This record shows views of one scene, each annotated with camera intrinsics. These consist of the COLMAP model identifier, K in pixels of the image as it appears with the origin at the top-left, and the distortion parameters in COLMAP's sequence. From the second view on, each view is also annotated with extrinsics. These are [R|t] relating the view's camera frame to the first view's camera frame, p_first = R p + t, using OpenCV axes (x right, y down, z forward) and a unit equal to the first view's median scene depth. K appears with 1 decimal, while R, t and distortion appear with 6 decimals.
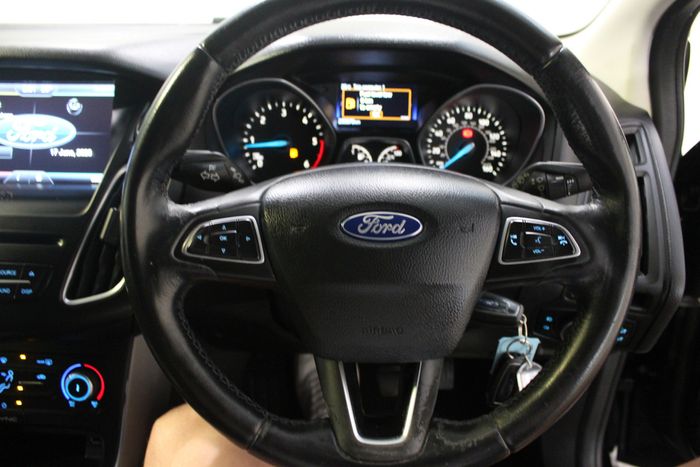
lens RADIAL K [[561.8, 0, 350.0], [0, 561.8, 233.5], [0, 0, 1]] dist [-0.169290, 0.135189]
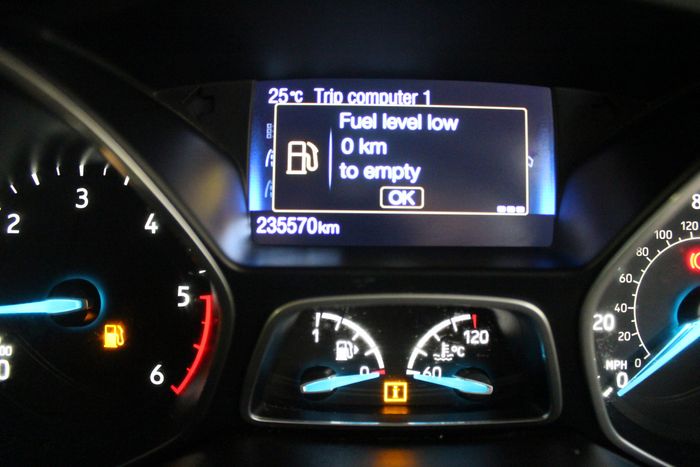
lens RADIAL K [[561.8, 0, 350.0], [0, 561.8, 233.5], [0, 0, 1]] dist [-0.169290, 0.135189]
pose [[0.999878, -0.008704, 0.012949, 0.017431], [0.011015, 0.981567, -0.190801, -0.133039], [-0.011050, 0.190921, 0.981543, 0.671817]]
